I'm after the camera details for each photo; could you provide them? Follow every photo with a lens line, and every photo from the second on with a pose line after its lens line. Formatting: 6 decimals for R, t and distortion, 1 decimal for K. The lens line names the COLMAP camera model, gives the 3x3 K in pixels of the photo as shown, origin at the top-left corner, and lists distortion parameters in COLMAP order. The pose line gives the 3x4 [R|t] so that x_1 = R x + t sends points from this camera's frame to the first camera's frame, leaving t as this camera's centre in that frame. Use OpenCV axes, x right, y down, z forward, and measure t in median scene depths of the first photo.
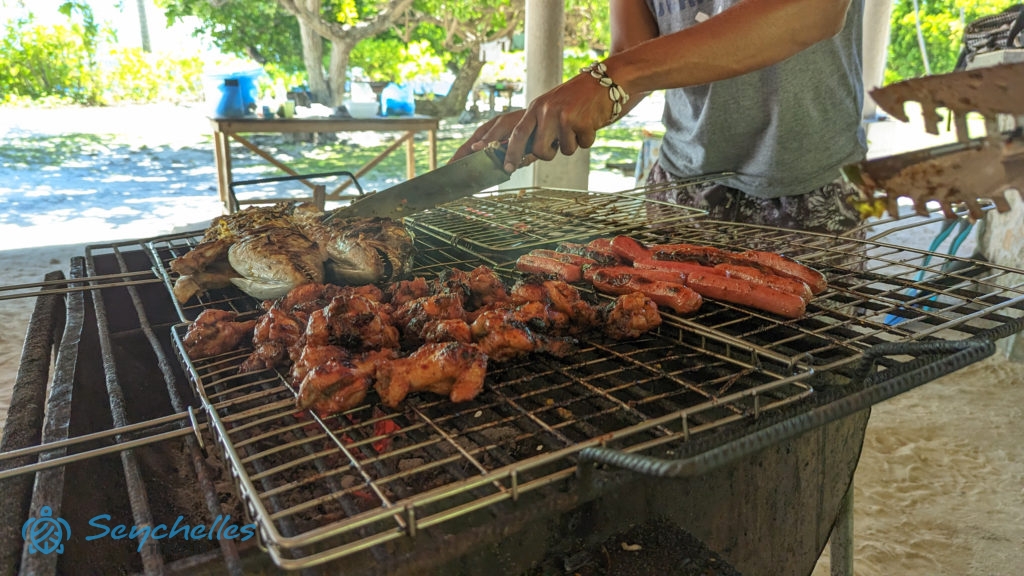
lens RADIAL K [[736.6, 0, 512.0], [0, 736.6, 288.0], [0, 0, 1]] dist [0.071673, -0.080231]
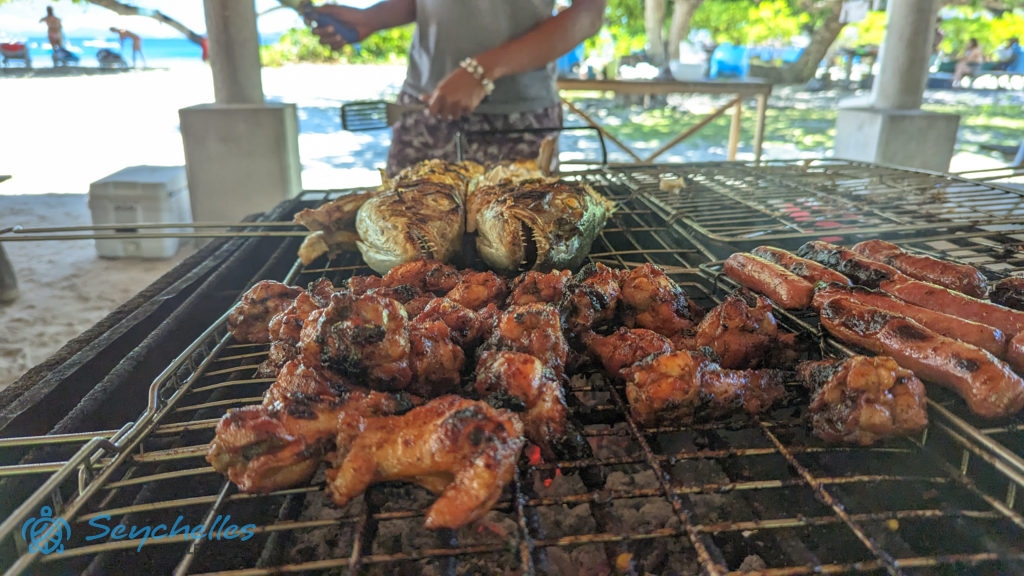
lens RADIAL K [[740.1, 0, 537.5], [0, 740.1, 294.9], [0, 0, 1]] dist [0.065082, -0.080465]
pose [[0.917032, 0.135294, -0.375163, 0.015725], [-0.116922, 0.990569, 0.071427, -0.005183], [0.381289, -0.021636, 0.924203, 0.049198]]
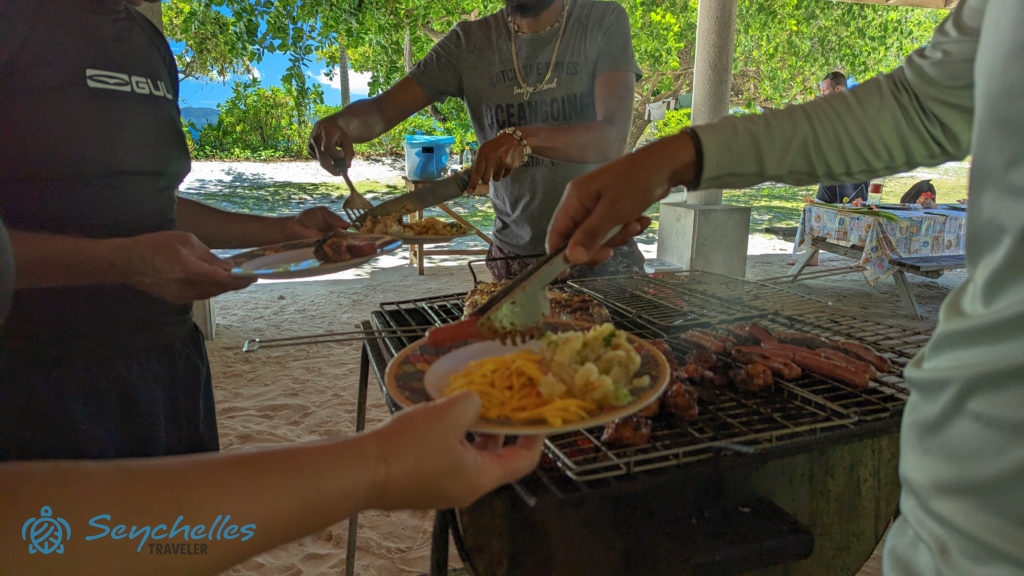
lens RADIAL K [[736.6, 0, 512.0], [0, 736.6, 288.0], [0, 0, 1]] dist [0.071673, -0.080231]
pose [[0.977744, 0.047640, -0.204322, -0.004034], [-0.060541, 0.996516, -0.057362, -0.003965], [0.200878, 0.068456, 0.977222, -0.081345]]
